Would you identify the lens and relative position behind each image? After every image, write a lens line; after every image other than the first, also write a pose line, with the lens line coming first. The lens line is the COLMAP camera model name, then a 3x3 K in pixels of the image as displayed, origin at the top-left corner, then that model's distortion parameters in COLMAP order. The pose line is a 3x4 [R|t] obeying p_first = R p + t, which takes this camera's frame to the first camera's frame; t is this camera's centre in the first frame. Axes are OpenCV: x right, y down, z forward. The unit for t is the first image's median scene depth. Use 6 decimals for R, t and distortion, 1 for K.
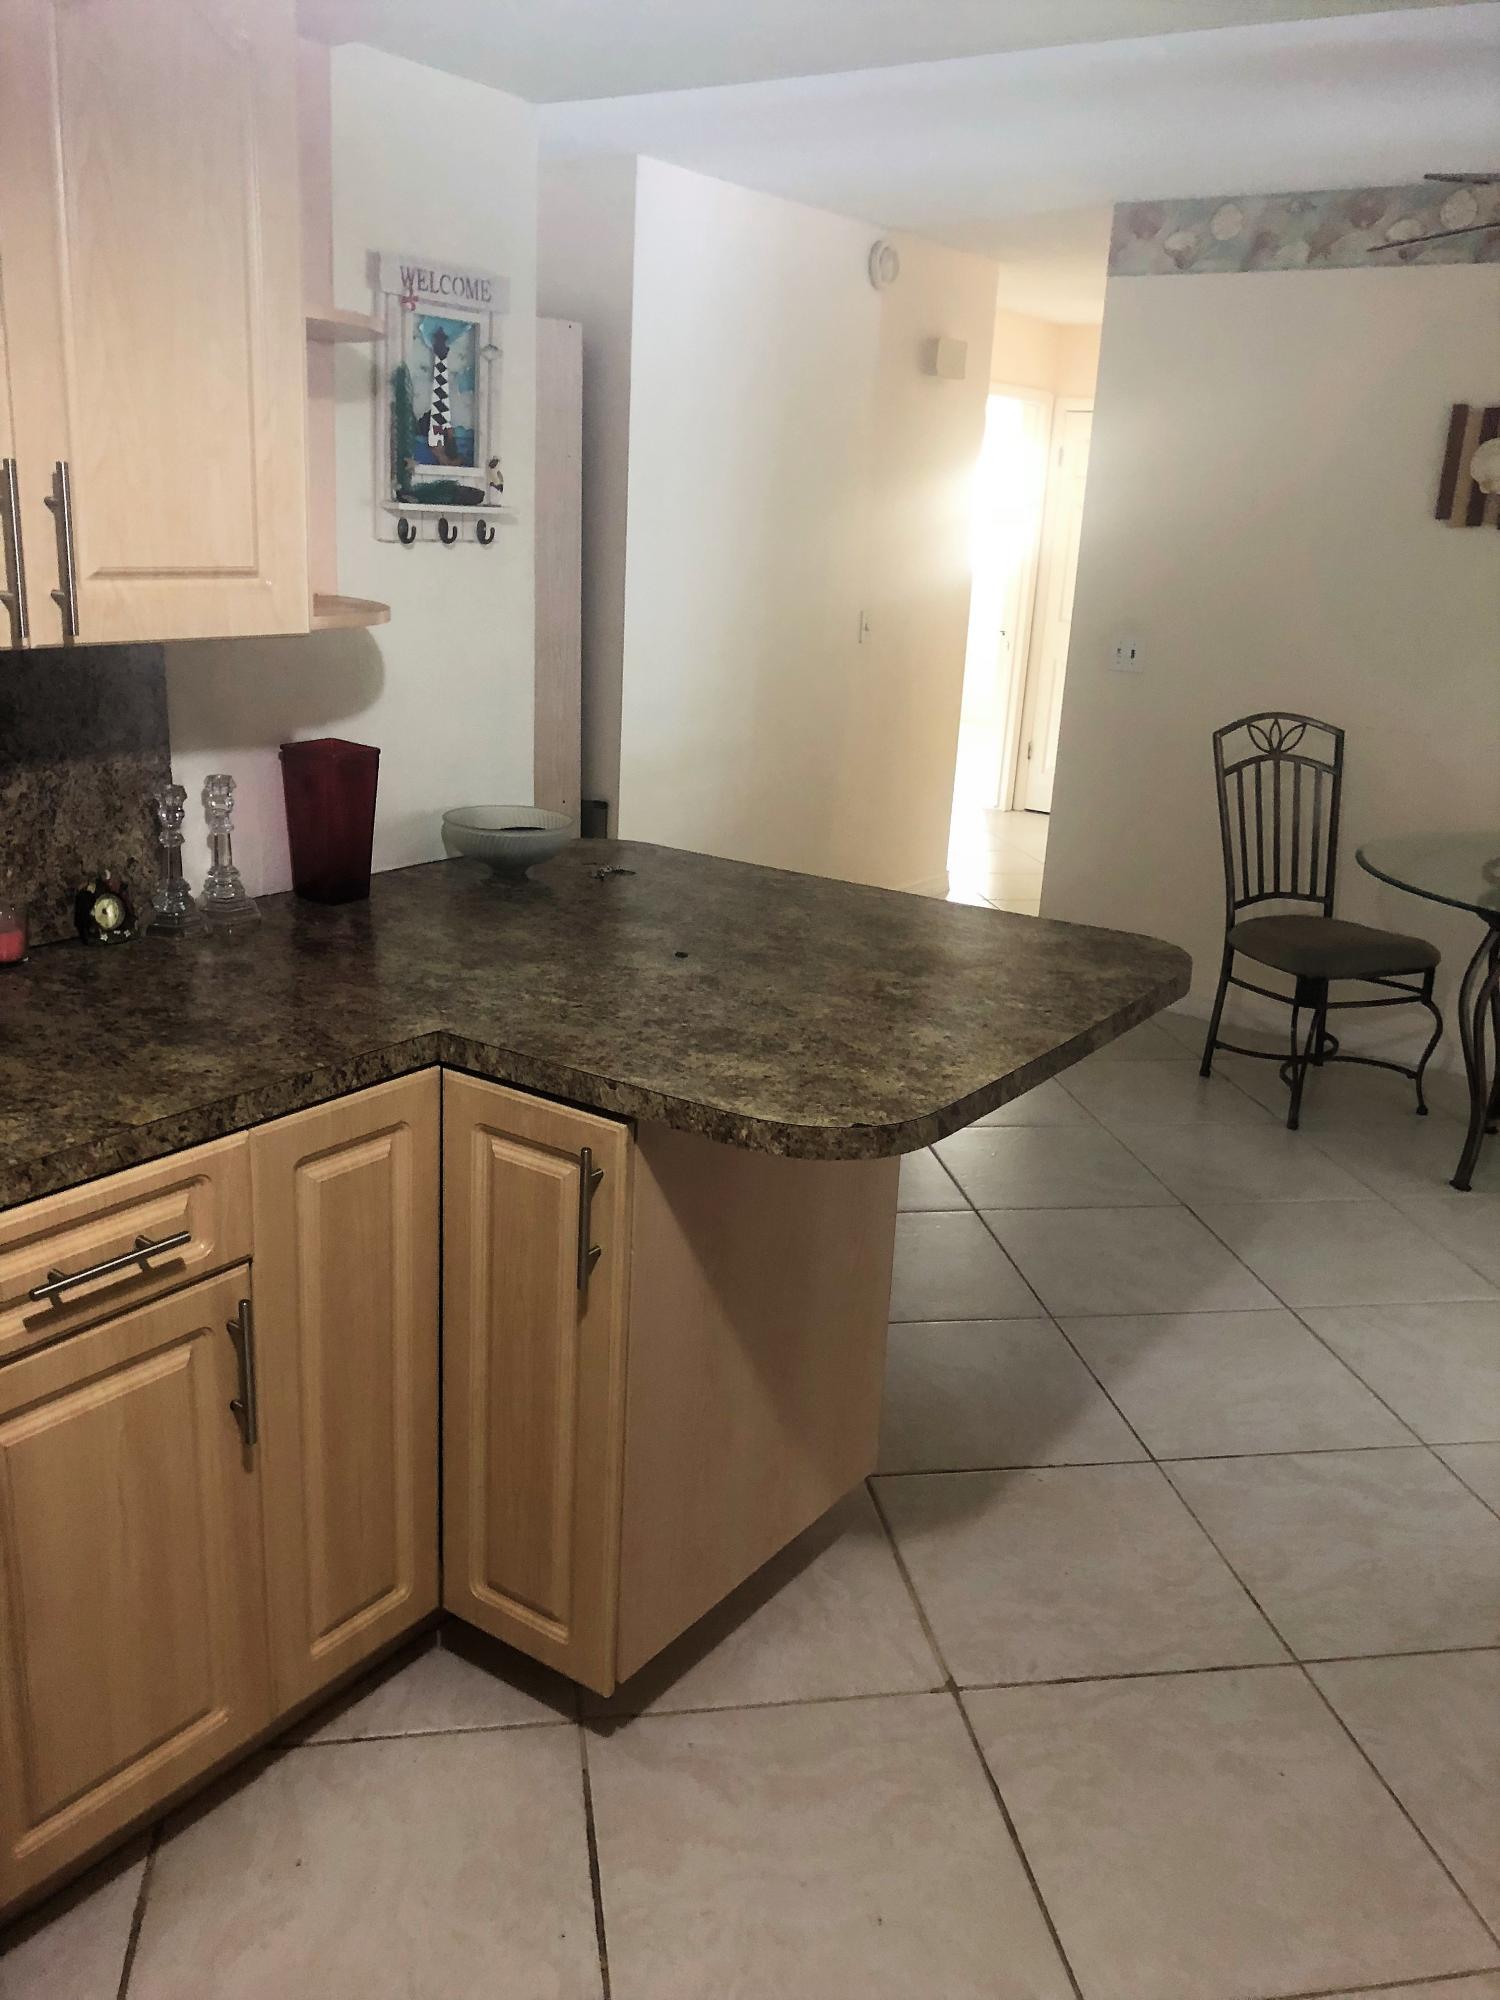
lens RADIAL K [[1665.9, 0, 745.6], [0, 1665.9, 999.4], [0, 0, 1]] dist [0.010741, 0.000639]
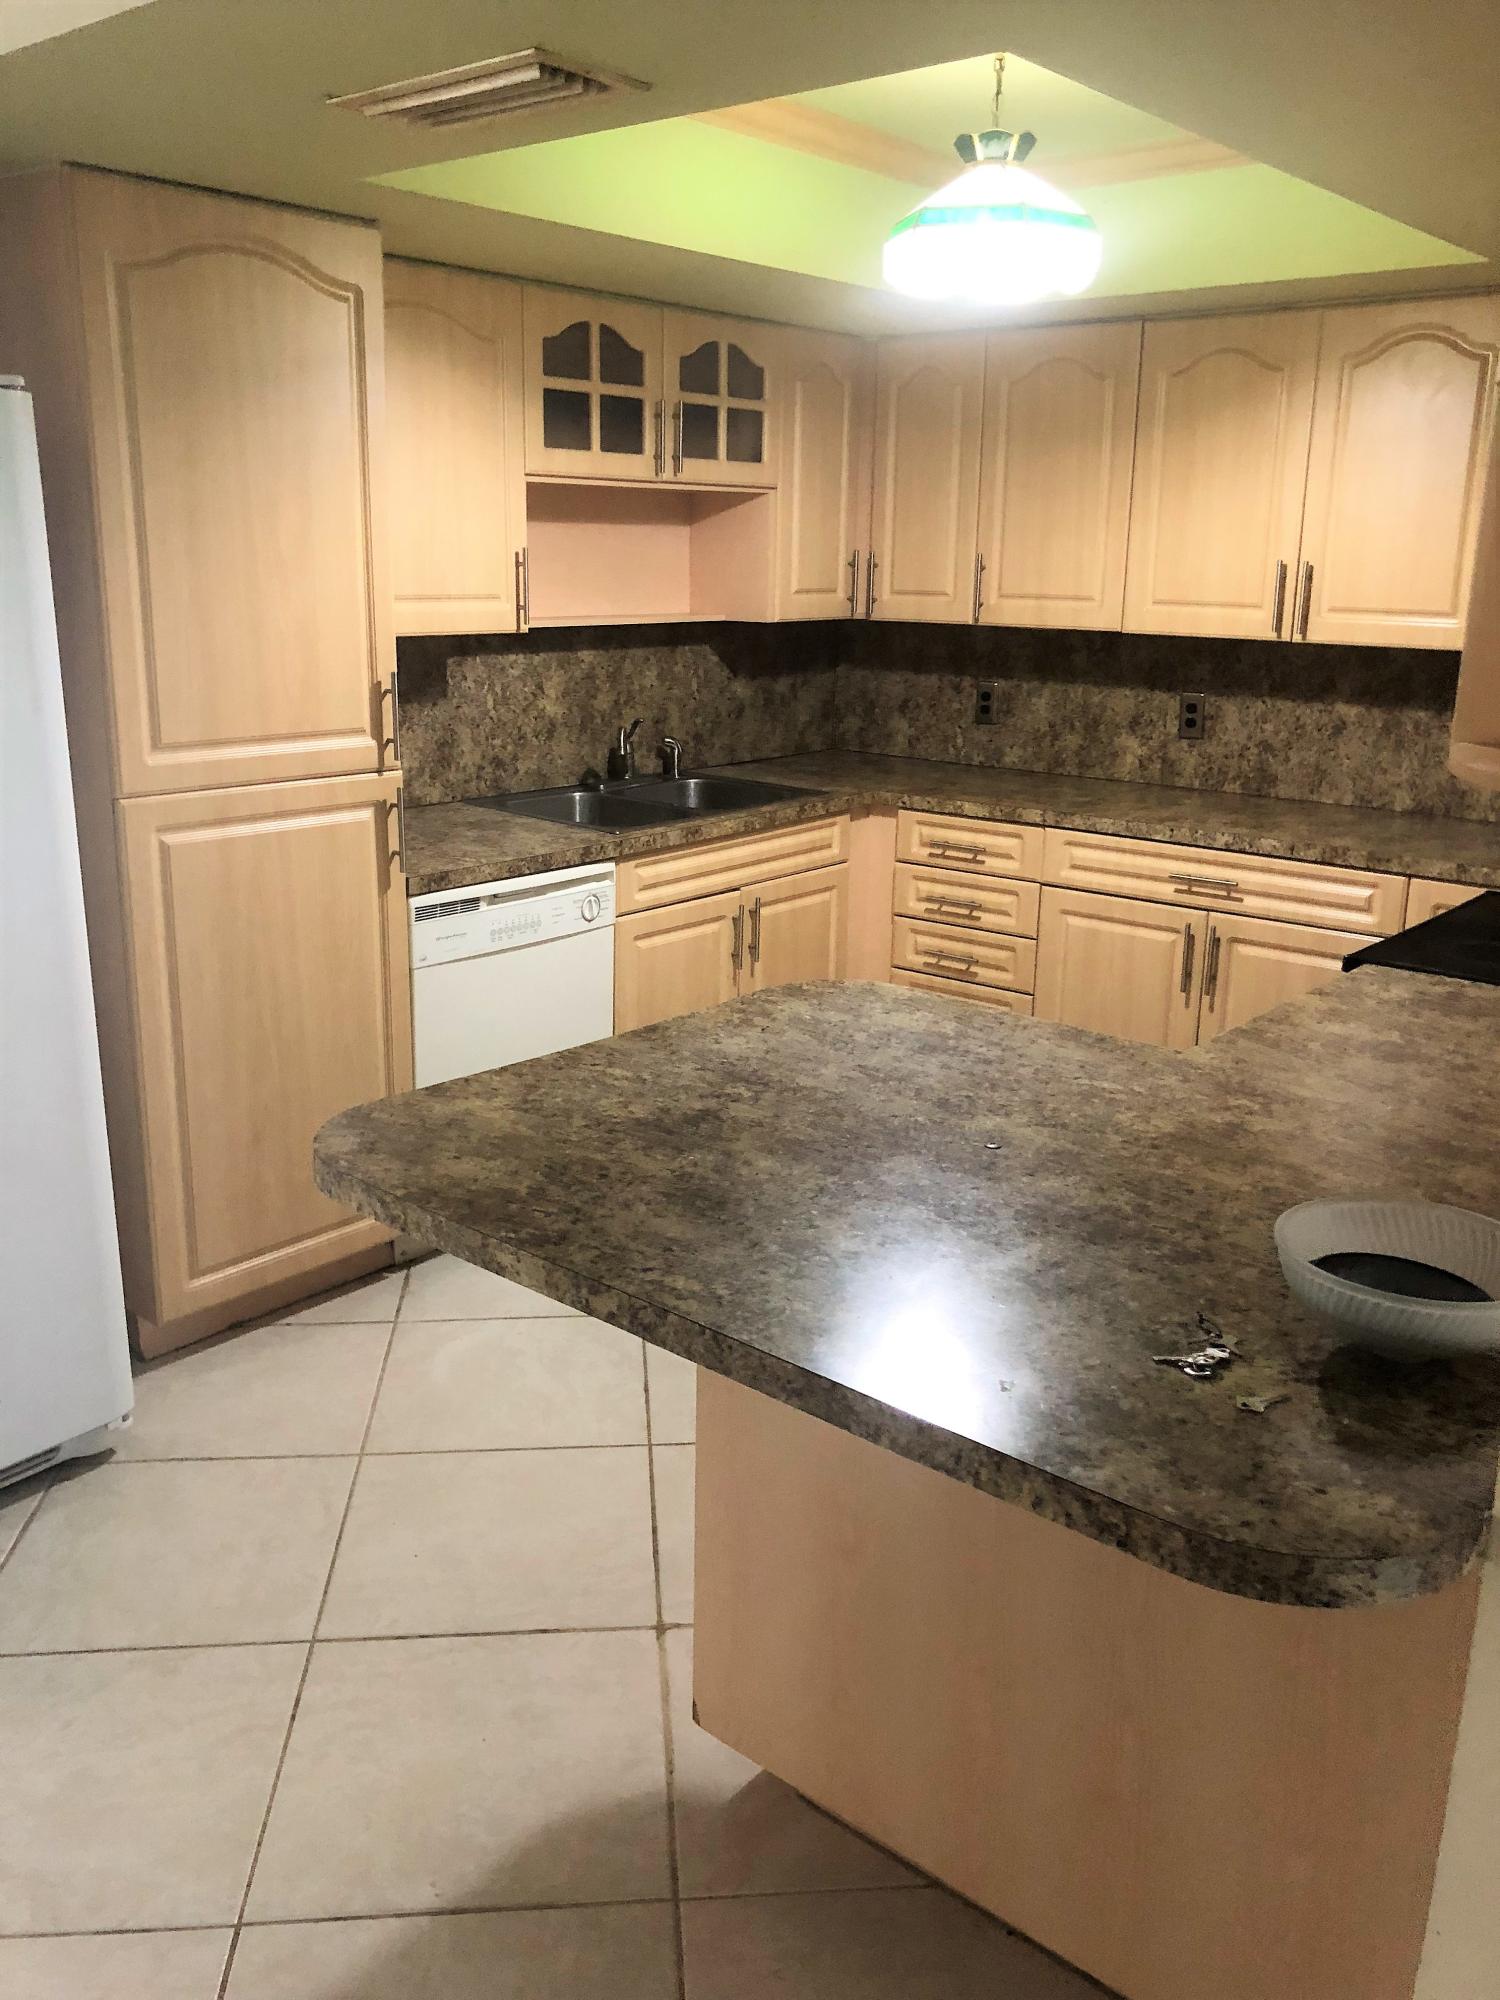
lens RADIAL K [[1665.9, 0, 744.1], [0, 1665.9, 997.1], [0, 0, 1]] dist [0.010741, 0.000639]
pose [[-0.995019, -0.080161, 0.059253, 0.039286], [-0.037013, 0.849021, 0.527061, -0.524537], [-0.092557, 0.522243, -0.847759, 1.742246]]
